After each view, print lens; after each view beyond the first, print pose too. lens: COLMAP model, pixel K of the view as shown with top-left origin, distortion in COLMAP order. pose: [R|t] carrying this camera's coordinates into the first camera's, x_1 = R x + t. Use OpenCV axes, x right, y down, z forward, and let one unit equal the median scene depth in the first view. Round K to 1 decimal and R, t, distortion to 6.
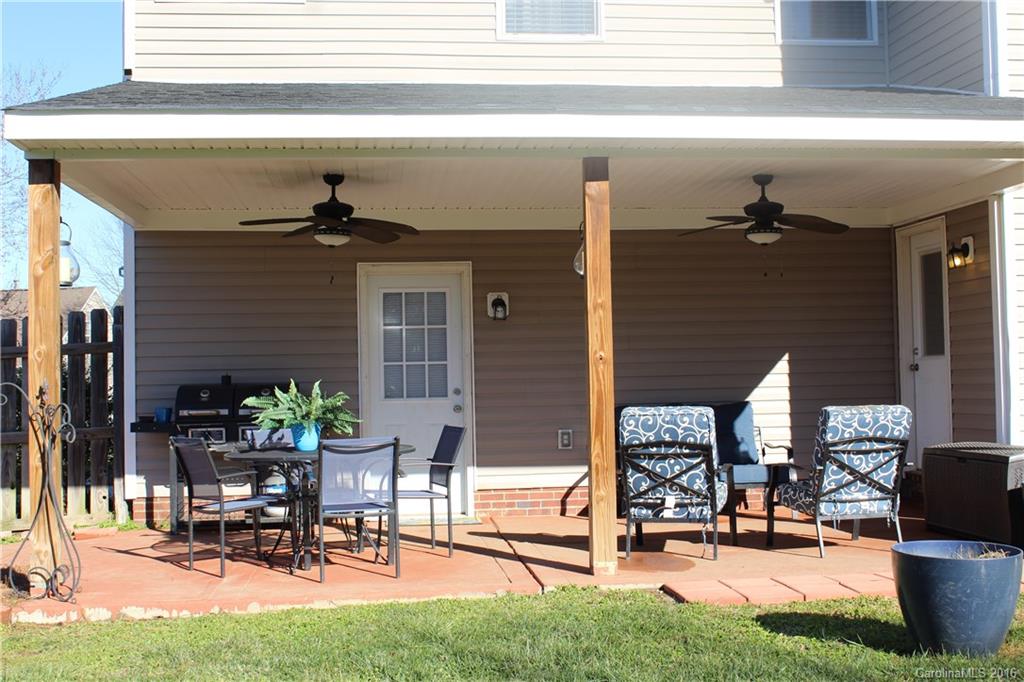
lens RADIAL K [[1301.9, 0, 511.8], [0, 1301.9, 328.0], [0, 0, 1]] dist [-0.046308, 0.097764]
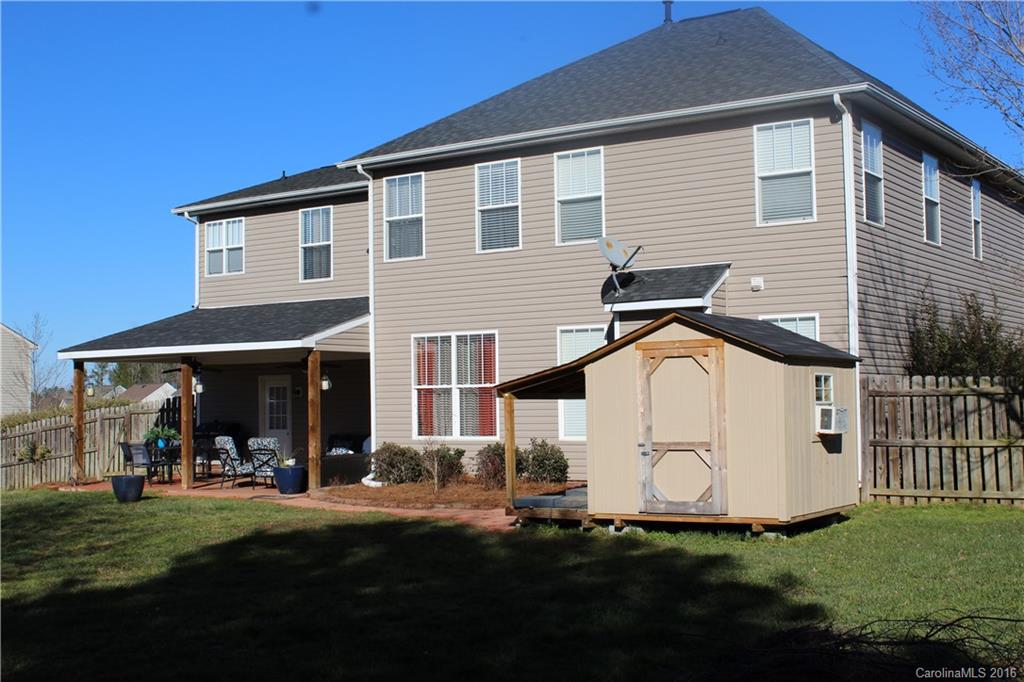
lens RADIAL K [[1301.9, 0, 511.8], [0, 1301.9, 328.0], [0, 0, 1]] dist [-0.046308, 0.097764]
pose [[0.763633, -0.031040, -0.644904, 1.923852], [0.022612, 0.999517, -0.021333, -0.080083], [0.645254, 0.001708, 0.763966, -0.612003]]
